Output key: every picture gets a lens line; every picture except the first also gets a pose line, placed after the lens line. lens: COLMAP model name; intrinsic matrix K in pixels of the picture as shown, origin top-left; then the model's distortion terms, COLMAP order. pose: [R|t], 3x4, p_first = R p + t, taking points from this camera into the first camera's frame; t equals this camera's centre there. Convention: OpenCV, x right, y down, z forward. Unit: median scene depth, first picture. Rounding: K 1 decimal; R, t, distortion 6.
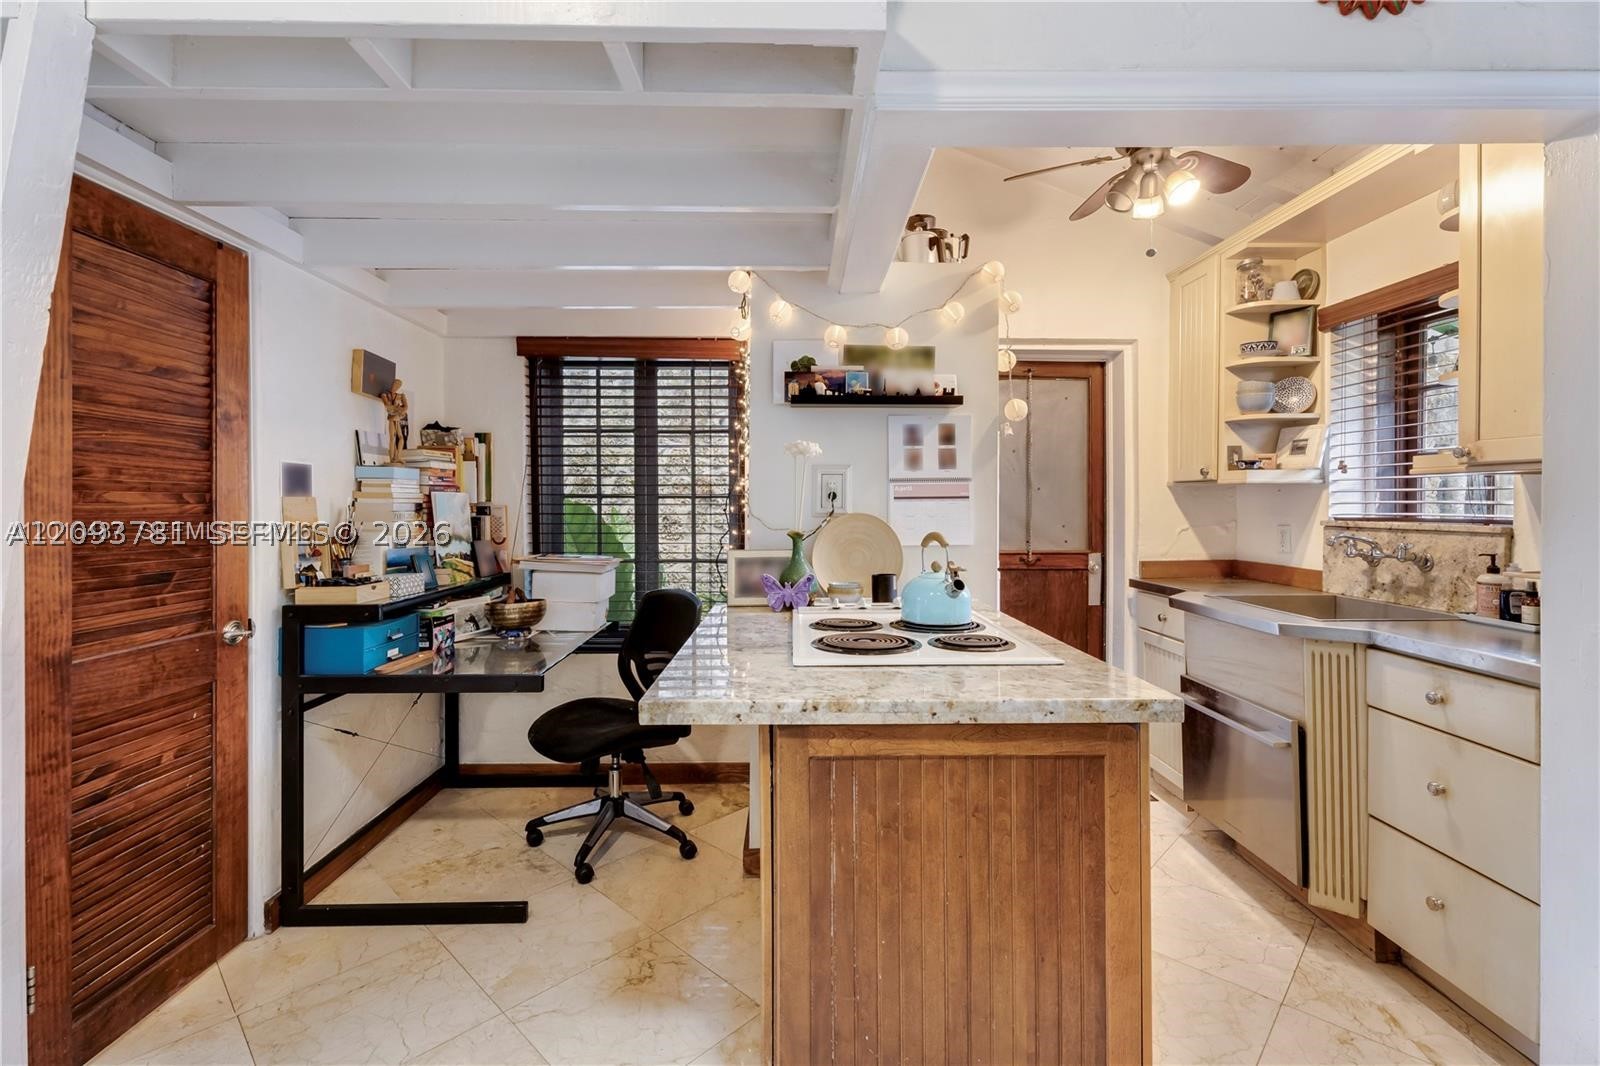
lens RADIAL K [[731.8, 0, 793.1], [0, 731.8, 512.0], [0, 0, 1]] dist [0.003649, 0.001940]
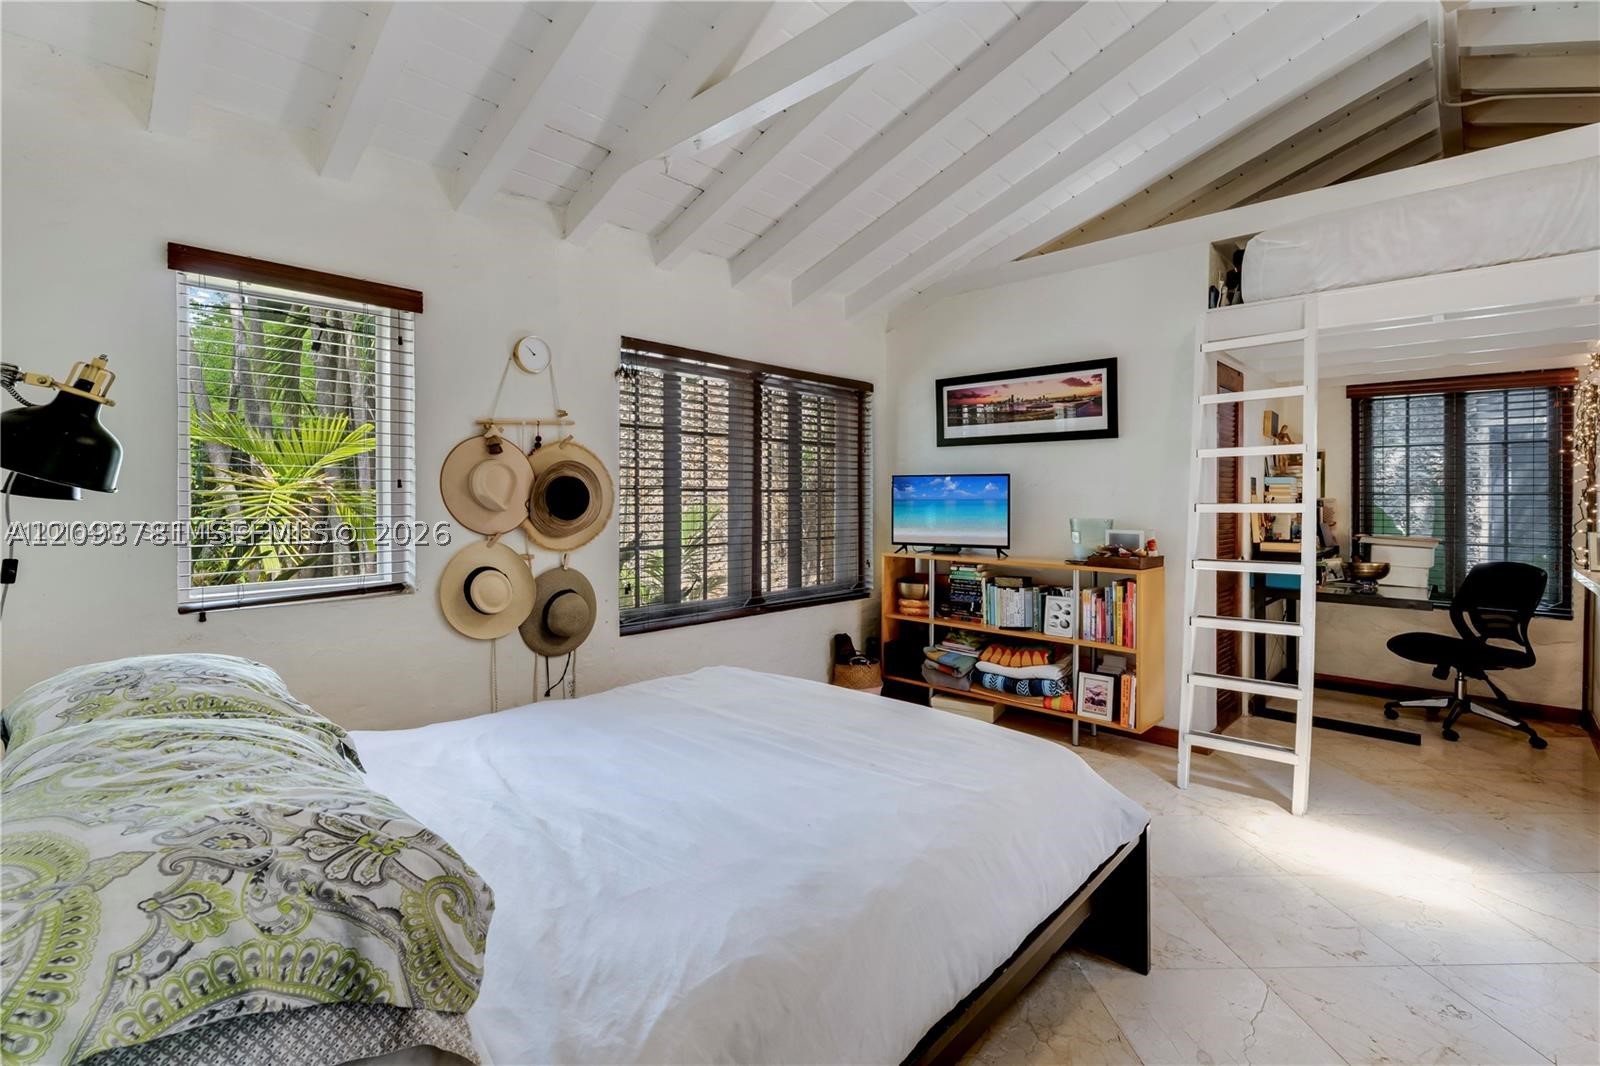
lens RADIAL K [[731.8, 0, 776.3], [0, 731.8, 495.1], [0, 0, 1]] dist [0.003649, 0.001940]
pose [[0.710099, 0.001897, -0.704099, -0.180048], [-0.014321, 0.999828, -0.011750, 0.017086], [0.703956, 0.018427, 0.710005, -1.021849]]
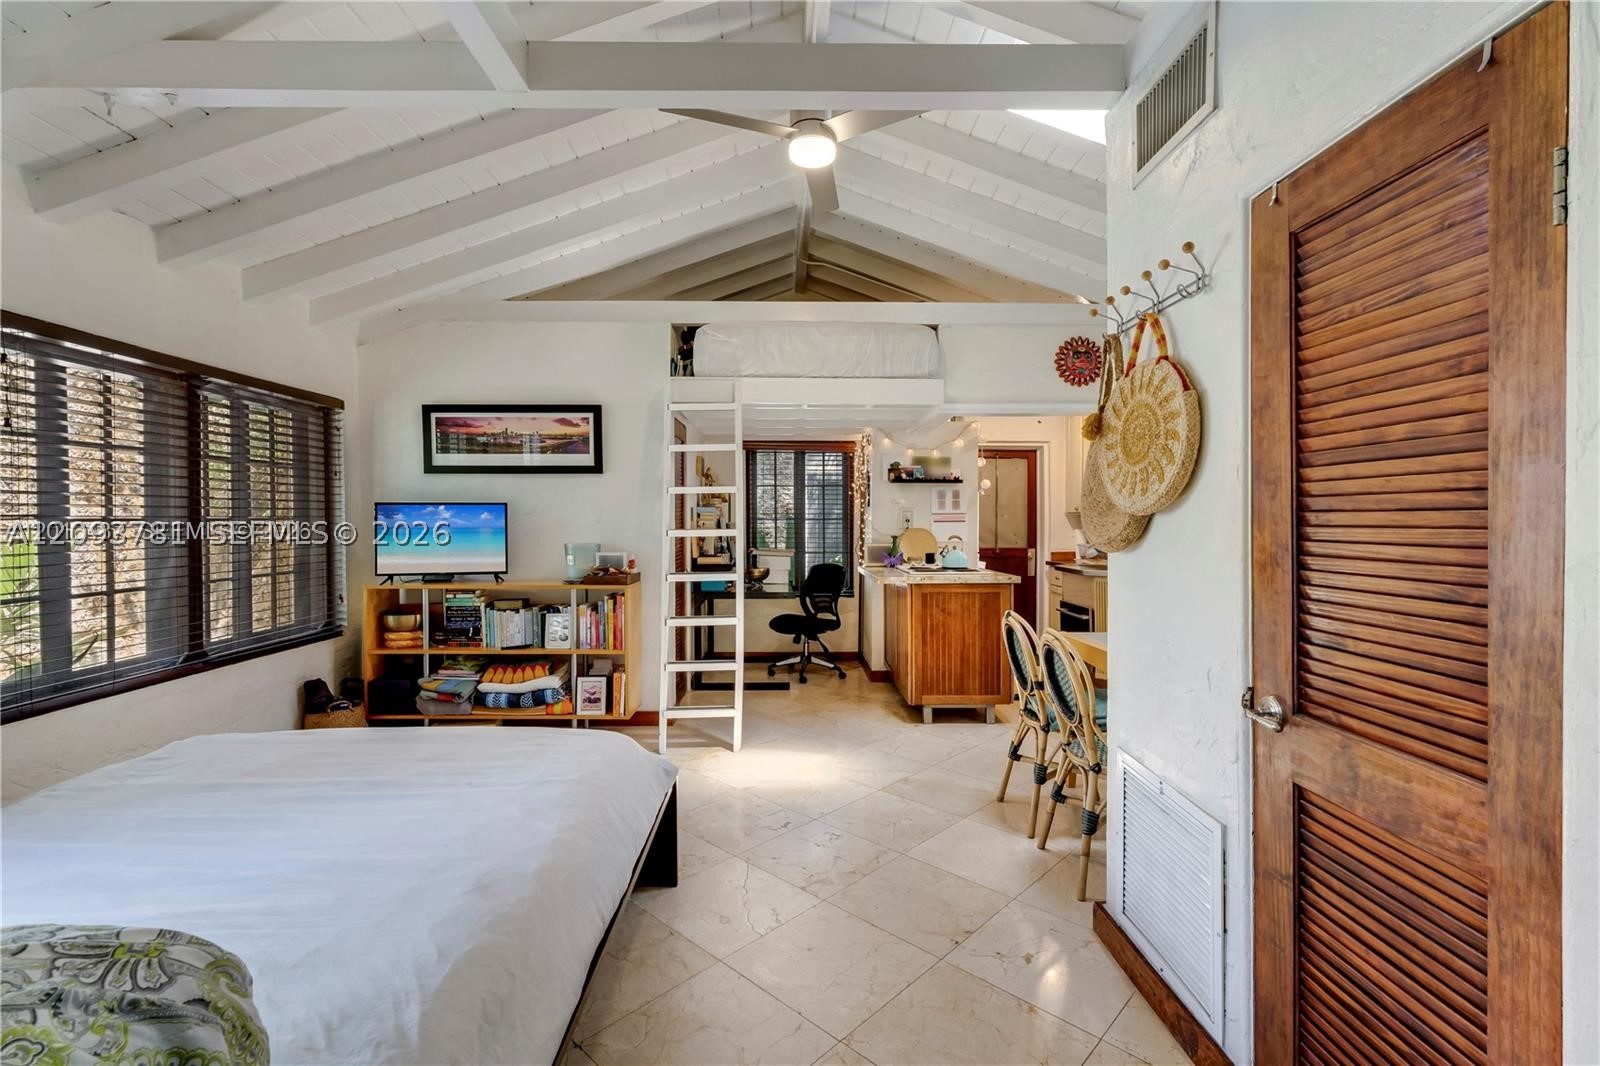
lens RADIAL K [[731.8, 0, 786.4], [0, 731.8, 525.7], [0, 0, 1]] dist [0.003649, 0.001940]
pose [[0.999968, 0.000576, -0.008015, -0.286106], [-0.000595, 0.999997, -0.002298, -0.000012], [0.008014, 0.002302, 0.999965, -1.226905]]
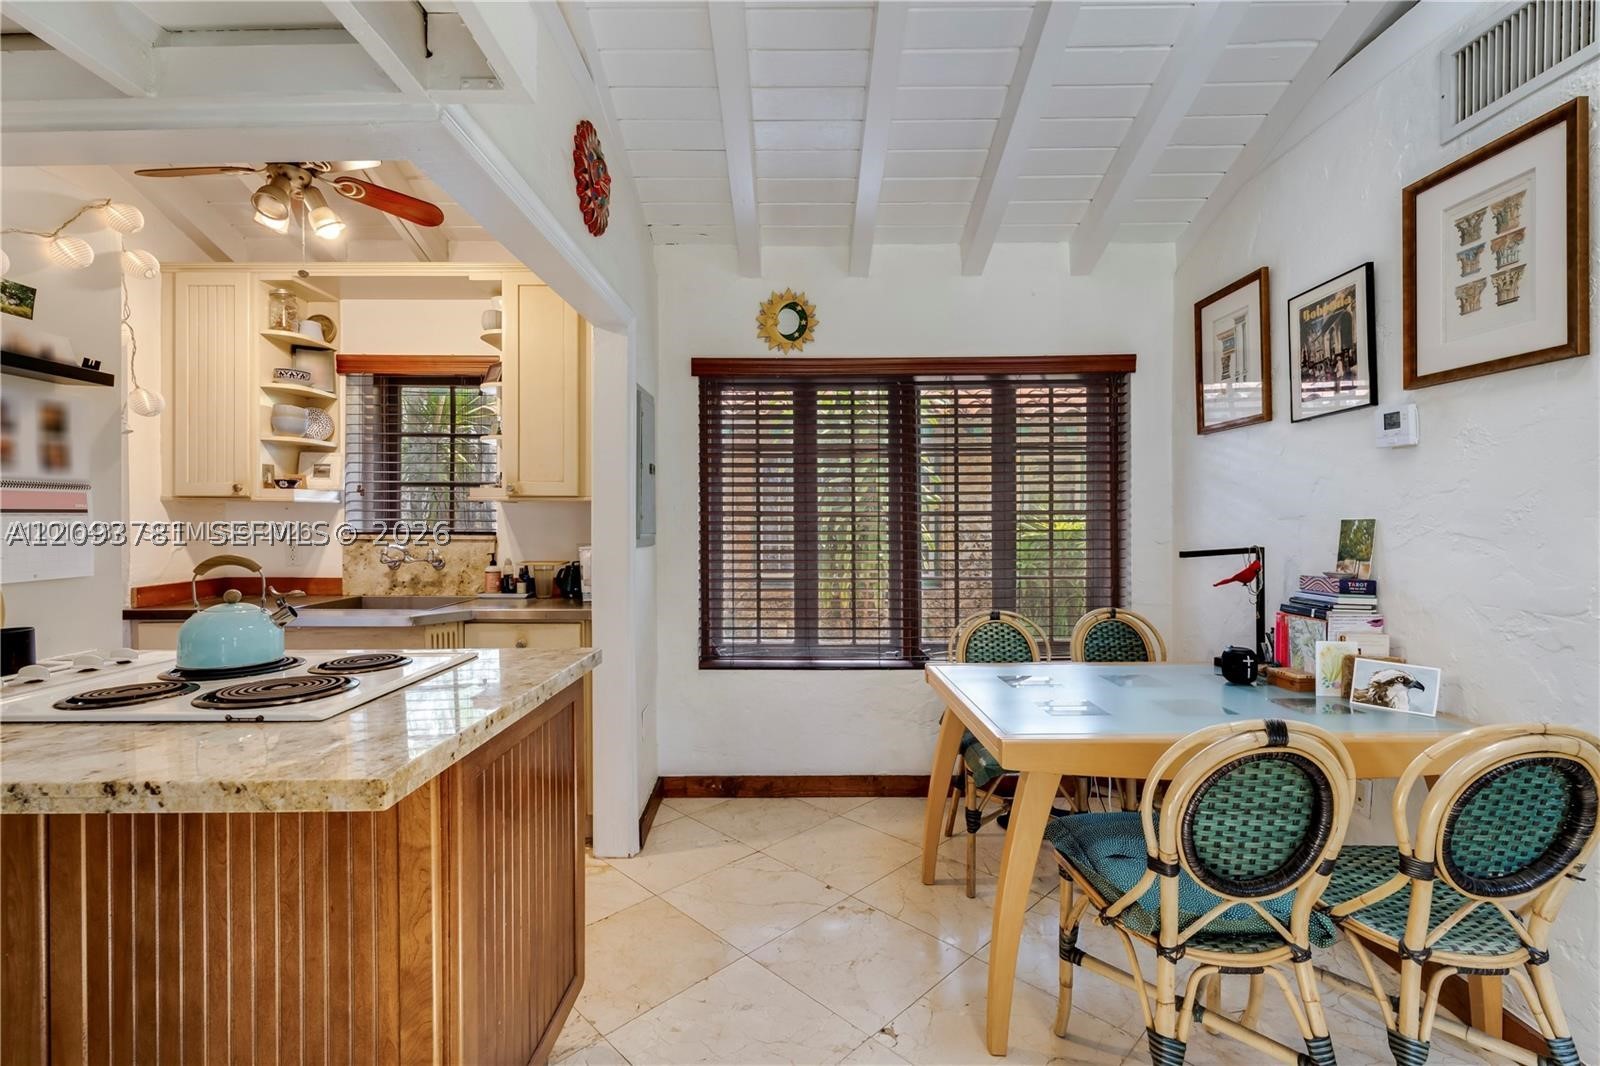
lens RADIAL K [[731.8, 0, 797.6], [0, 731.8, 526.0], [0, 0, 1]] dist [0.003649, 0.001940]
pose [[0.002844, -0.006089, 0.999977, -0.459131], [0.010304, 0.999929, 0.006059, -0.002439], [-0.999943, 0.010287, 0.002907, 0.269081]]
